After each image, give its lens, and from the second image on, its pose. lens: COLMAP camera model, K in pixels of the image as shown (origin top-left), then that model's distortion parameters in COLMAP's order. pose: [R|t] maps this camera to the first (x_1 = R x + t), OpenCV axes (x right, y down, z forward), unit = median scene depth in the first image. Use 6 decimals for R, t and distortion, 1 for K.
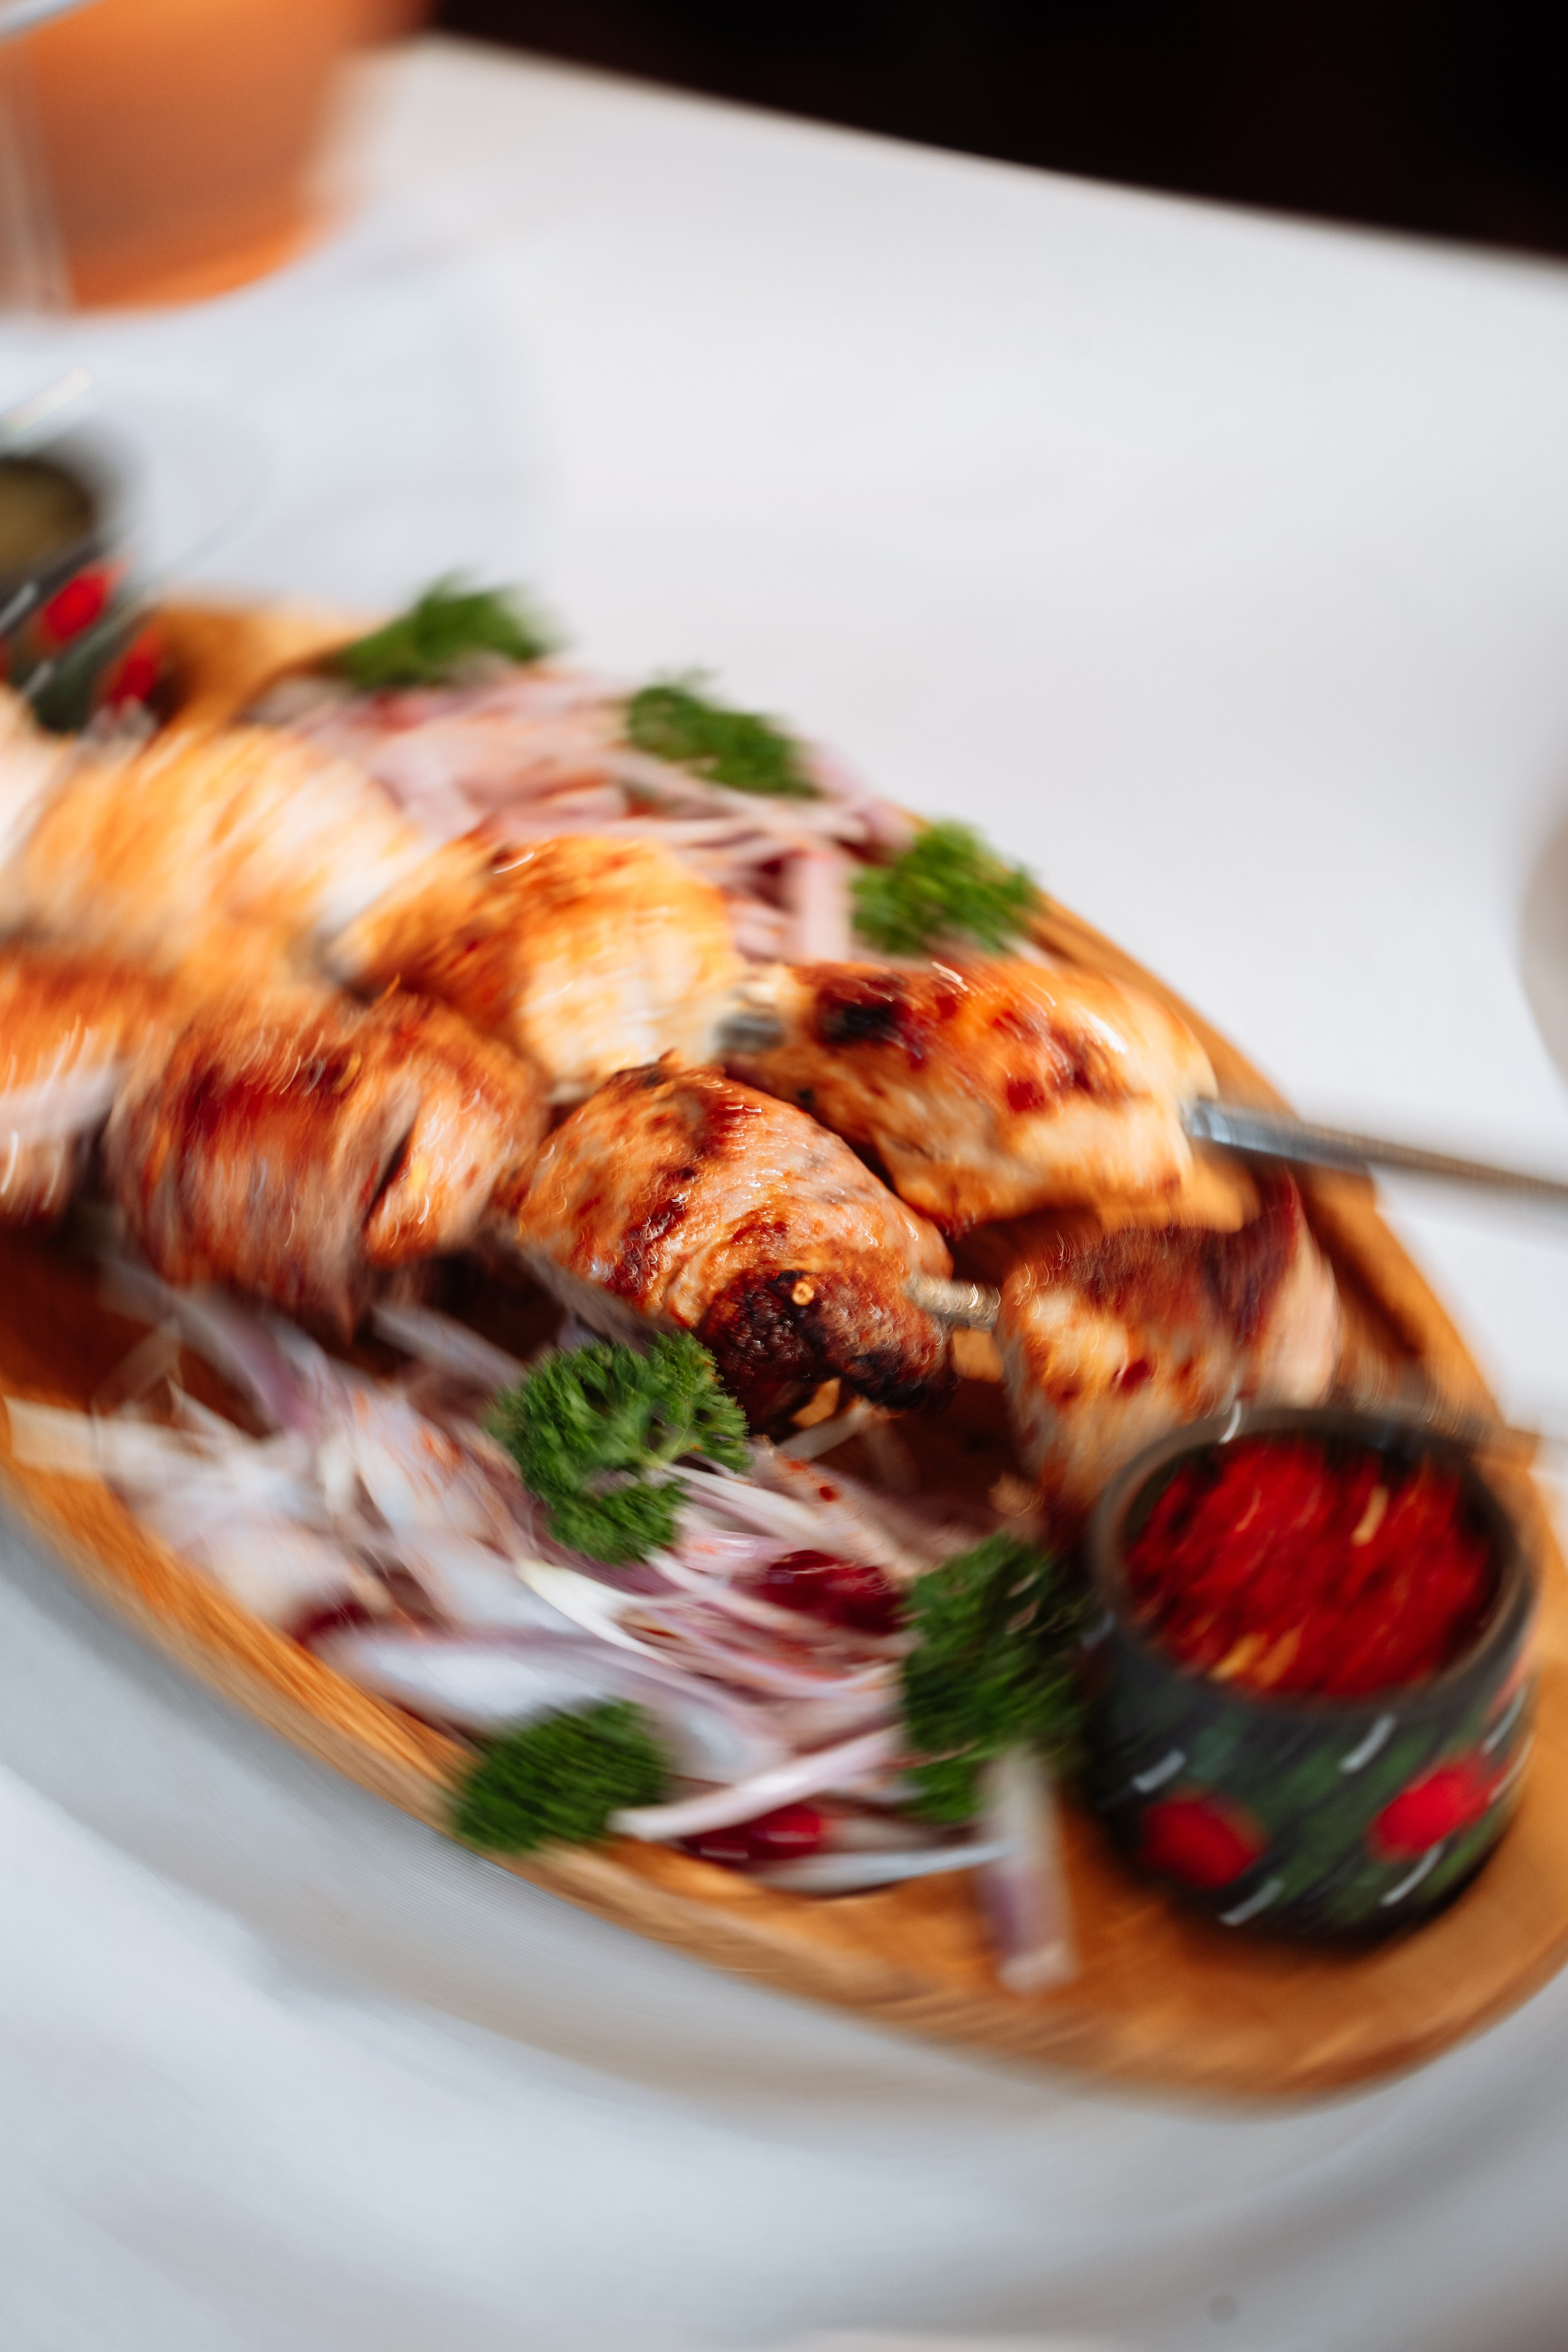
lens RADIAL K [[3822.1, 0, 784.0], [0, 3822.1, 1176.0], [0, 0, 1]] dist [0.010843, 0.003424]
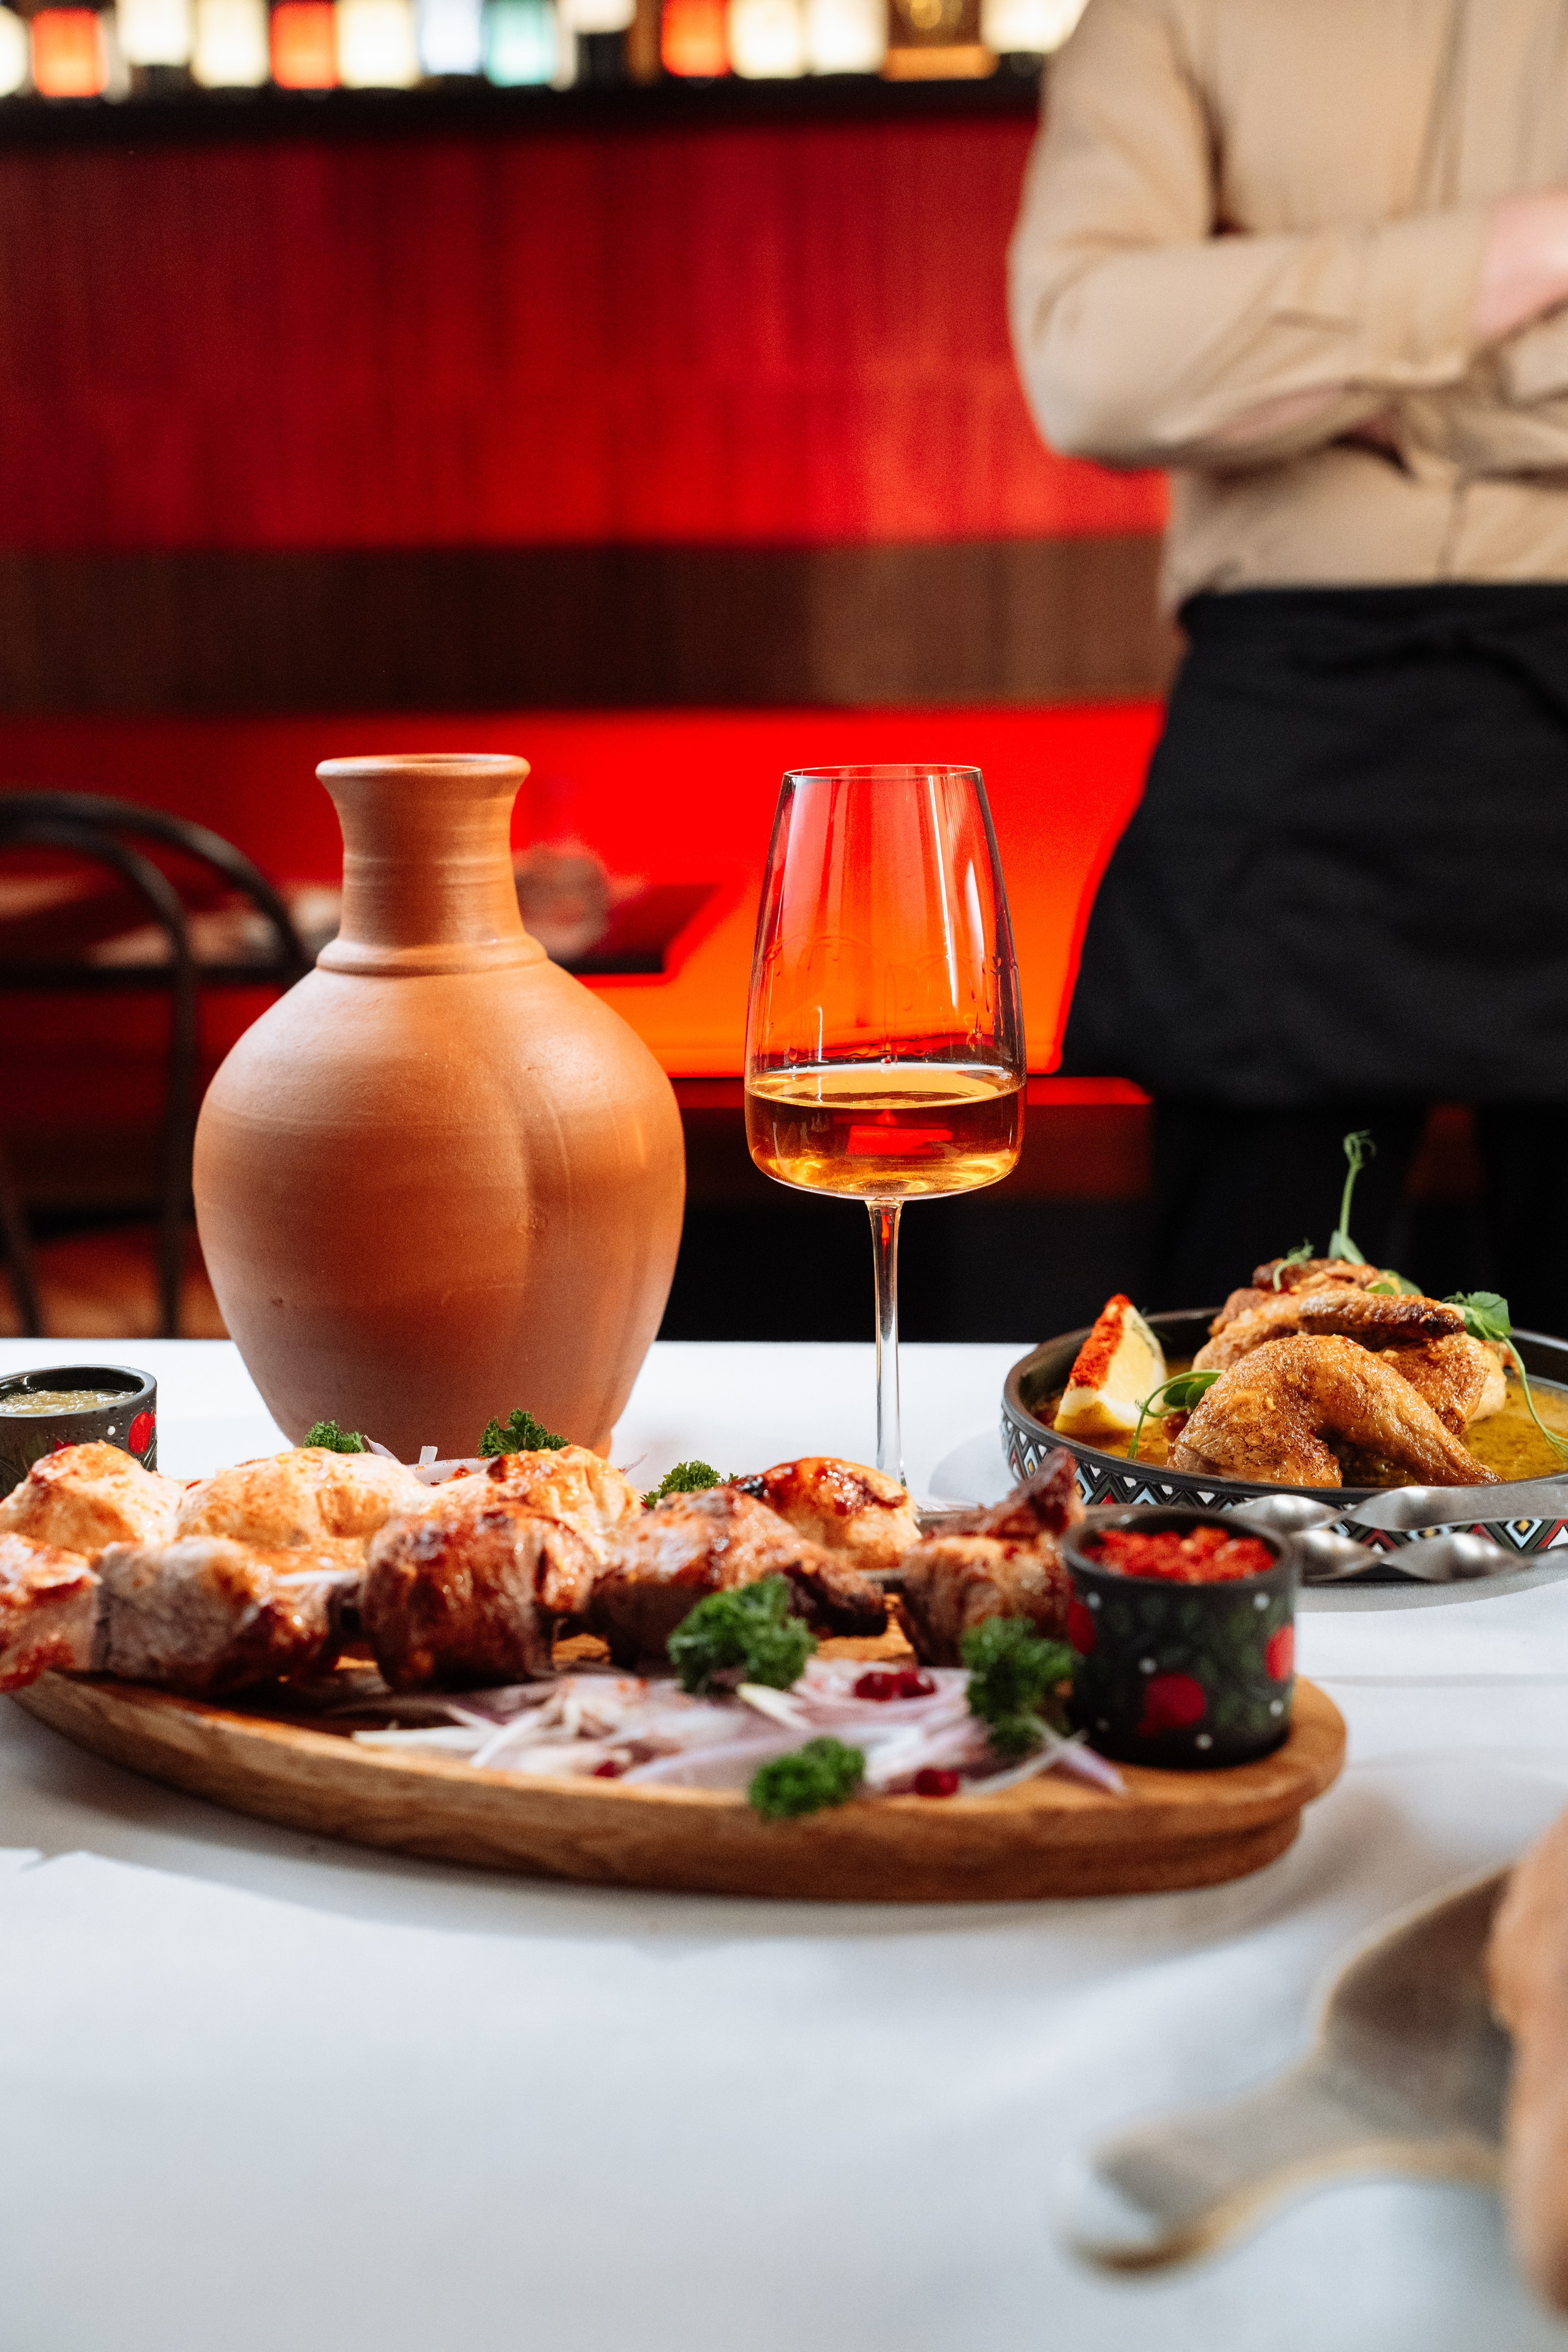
lens RADIAL K [[2781.4, 0, 784.0], [0, 2781.4, 1176.0], [0, 0, 1]] dist [-0.021488, -0.010404]
pose [[0.901866, -0.045668, 0.429595, -0.545281], [0.253302, 0.861435, -0.440191, 0.434079], [-0.349965, 0.505811, 0.788467, -0.112079]]
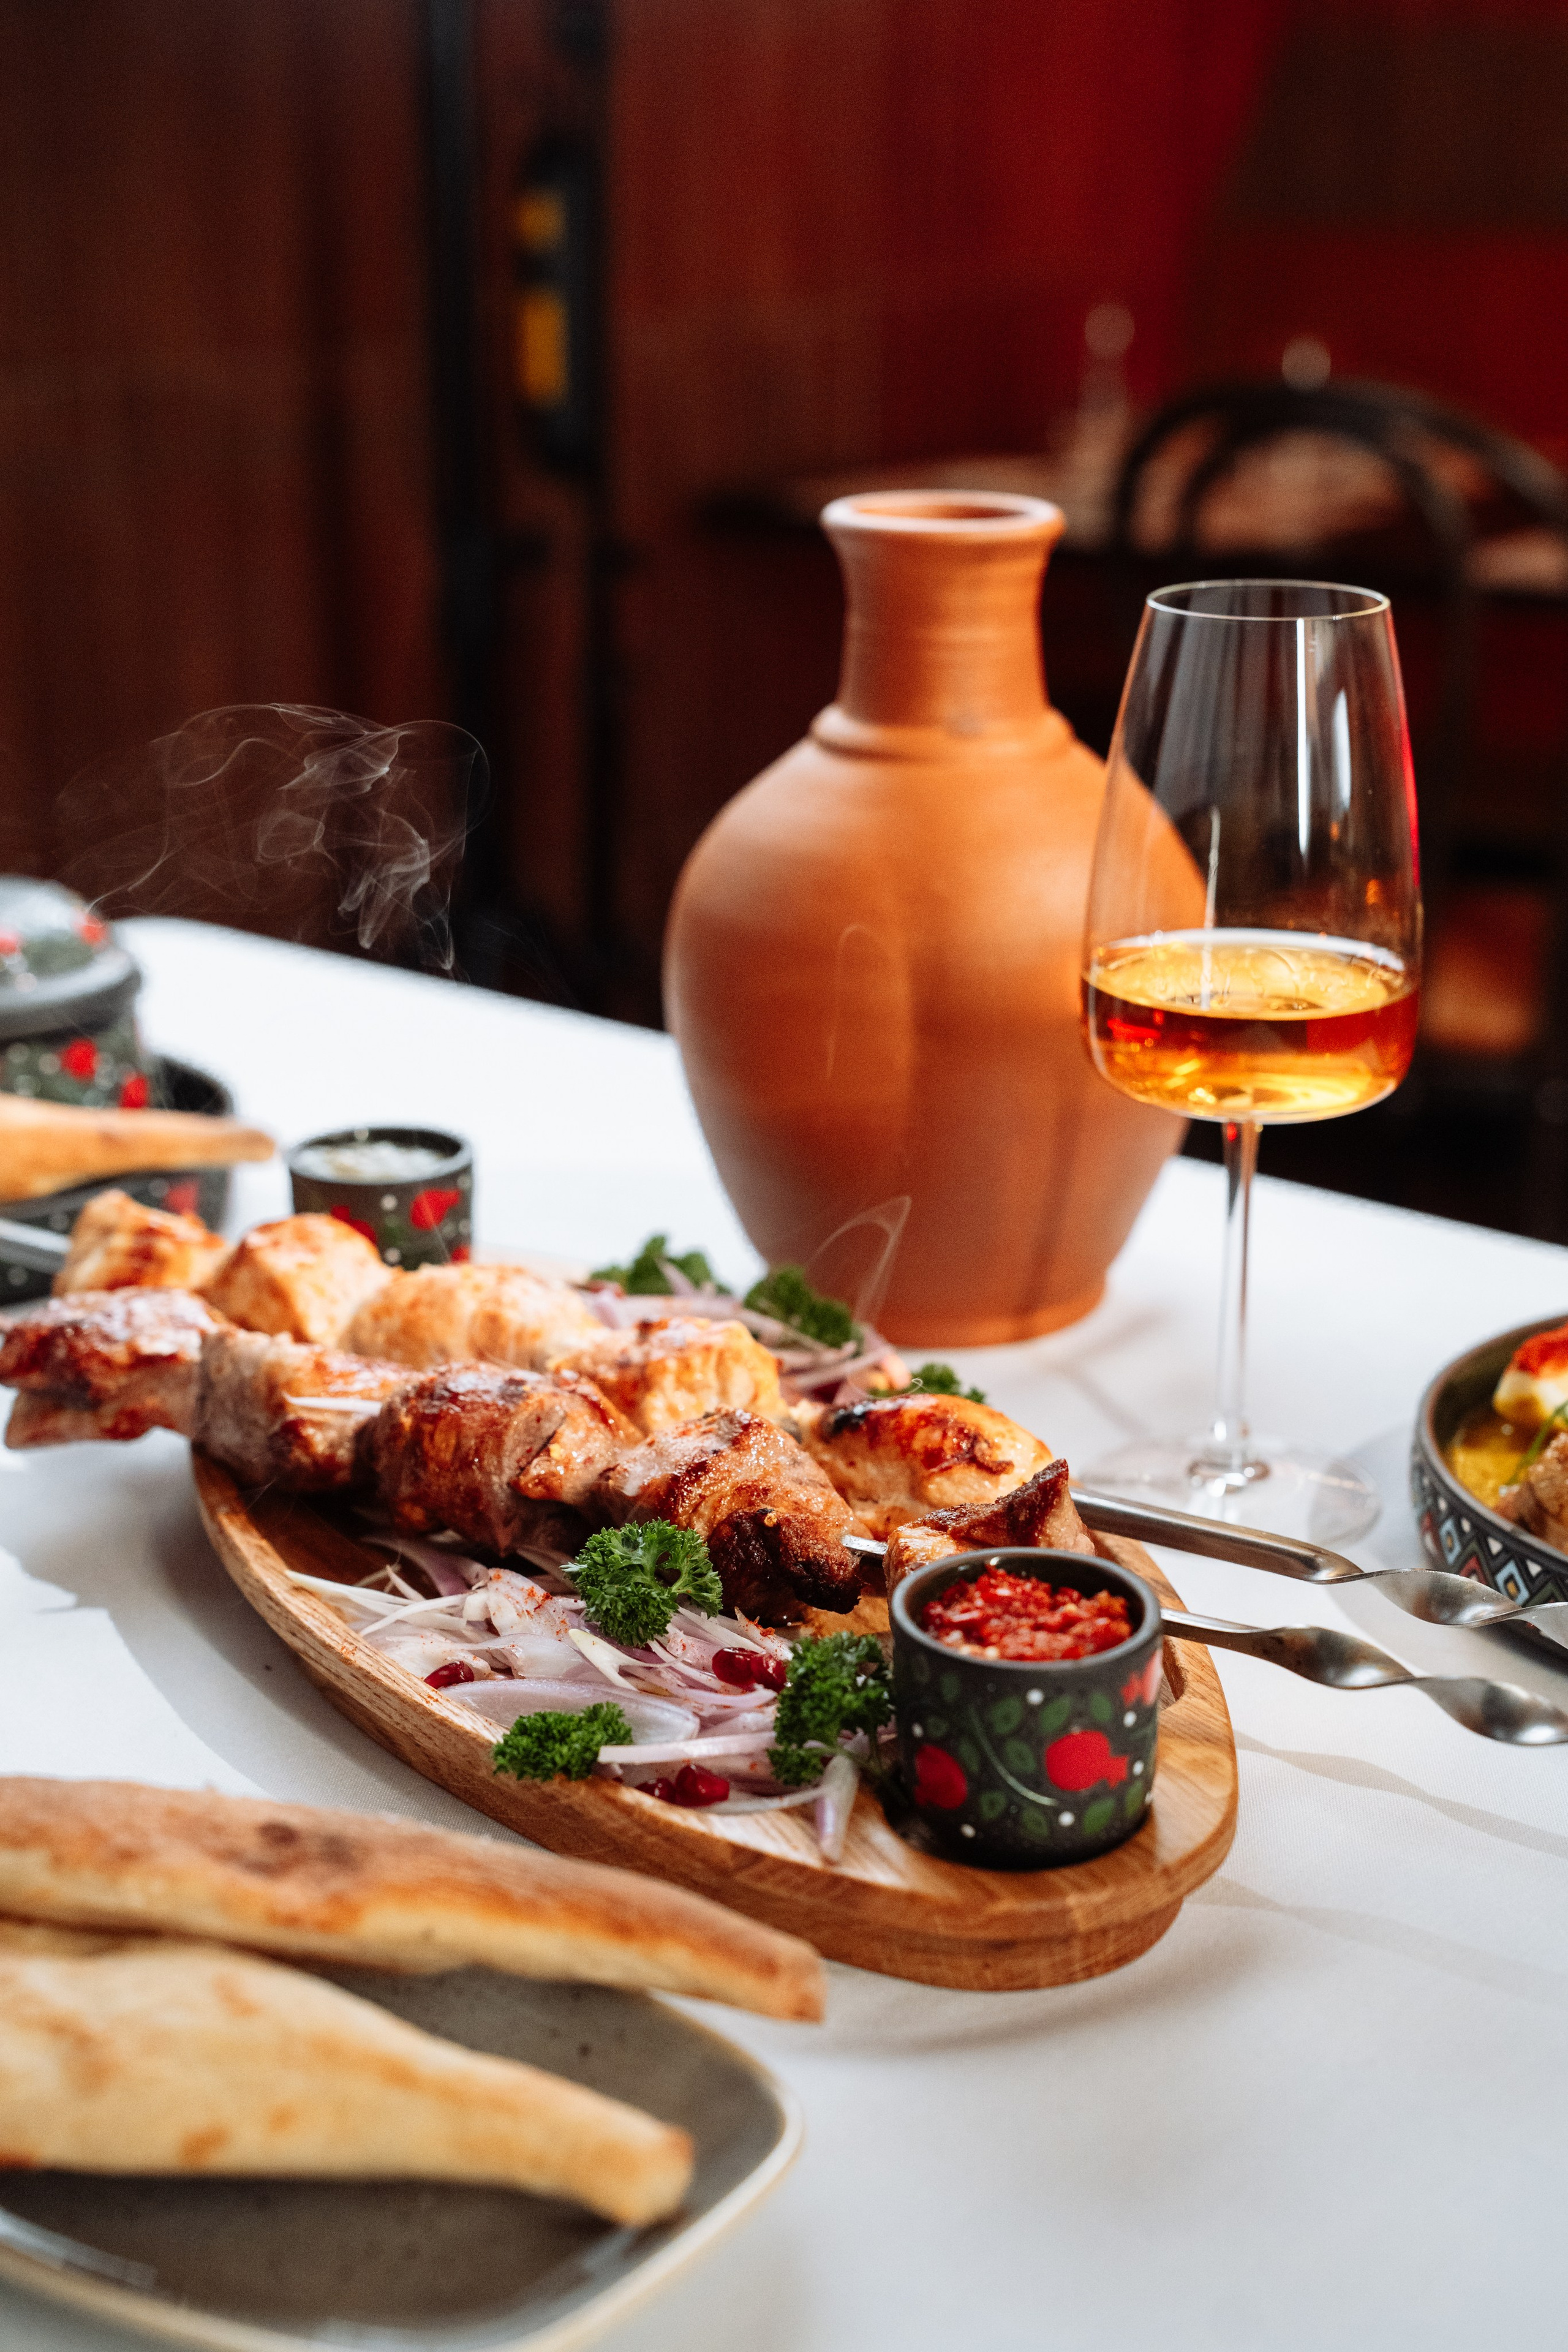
lens RADIAL K [[3362.4, 0, 784.0], [0, 3362.4, 1176.0], [0, 0, 1]] dist [-0.002766, -0.059693]
pose [[0.986791, 0.100753, -0.126855, 0.174080], [-0.139955, 0.924576, -0.354362, 0.394258], [0.081584, 0.367436, 0.926464, -0.372869]]
